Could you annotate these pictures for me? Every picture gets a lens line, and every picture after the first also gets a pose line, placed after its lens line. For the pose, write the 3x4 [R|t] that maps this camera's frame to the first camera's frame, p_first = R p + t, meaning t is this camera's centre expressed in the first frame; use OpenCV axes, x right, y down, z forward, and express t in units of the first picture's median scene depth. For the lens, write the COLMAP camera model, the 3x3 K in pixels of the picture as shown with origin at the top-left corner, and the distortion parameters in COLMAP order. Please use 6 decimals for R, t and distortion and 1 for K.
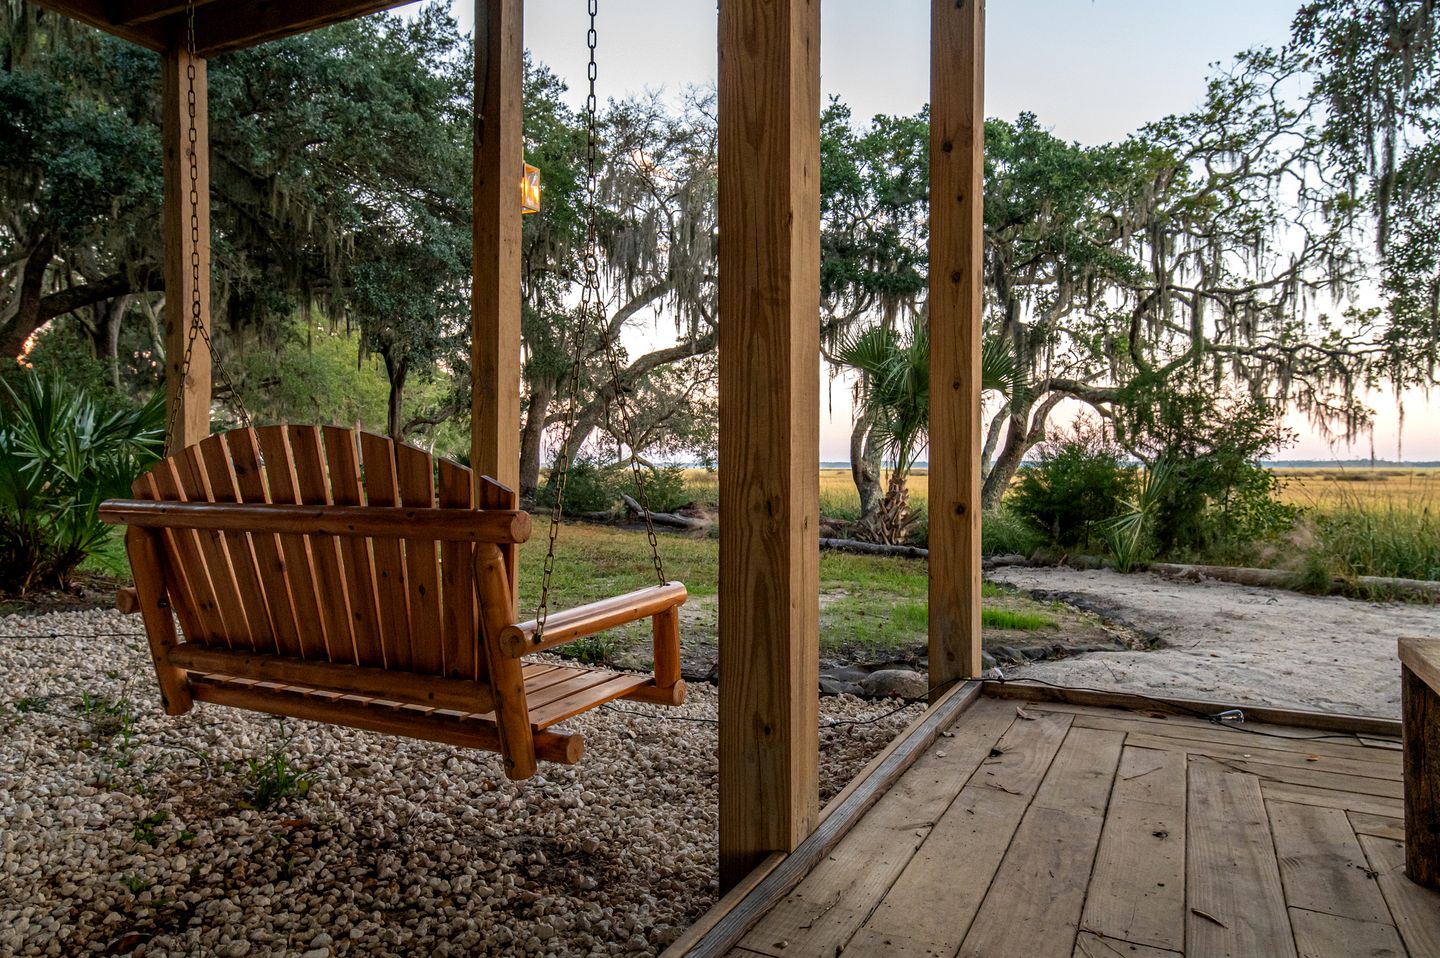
lens RADIAL K [[924.7, 0, 722.0], [0, 924.7, 485.2], [0, 0, 1]] dist [0.007464, -0.000783]
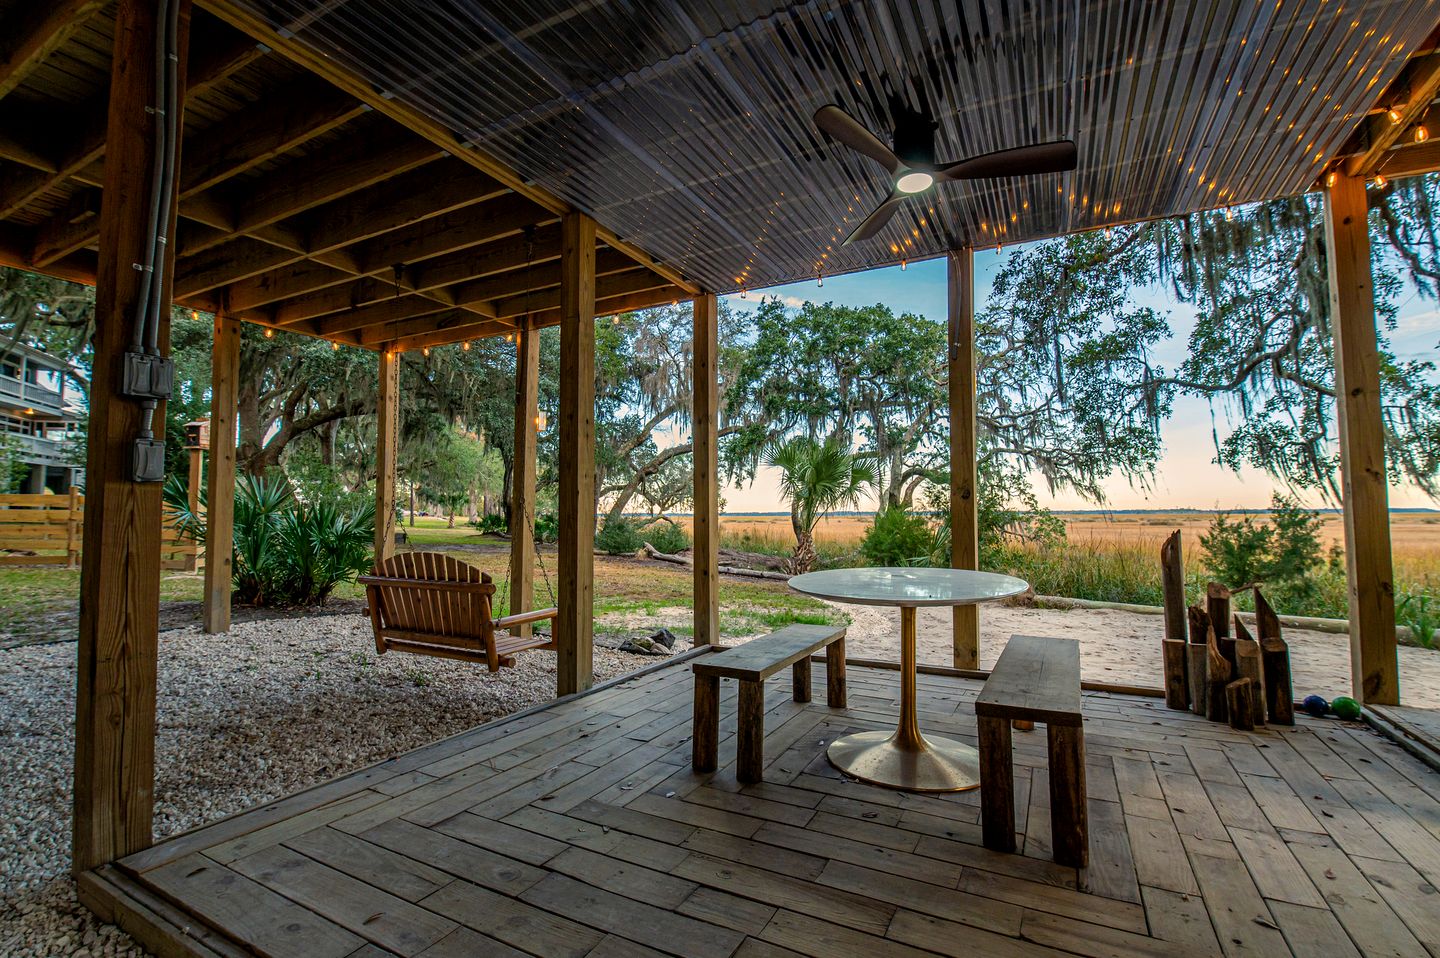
lens RADIAL K [[657.6, 0, 719.7], [0, 657.6, 483.2], [0, 0, 1]] dist [-0.008154, 0.000727]
pose [[0.999255, -0.005781, -0.038163, 0.064382], [0.003303, 0.997901, -0.064670, -0.016886], [0.038457, 0.064496, 0.997177, -0.122723]]
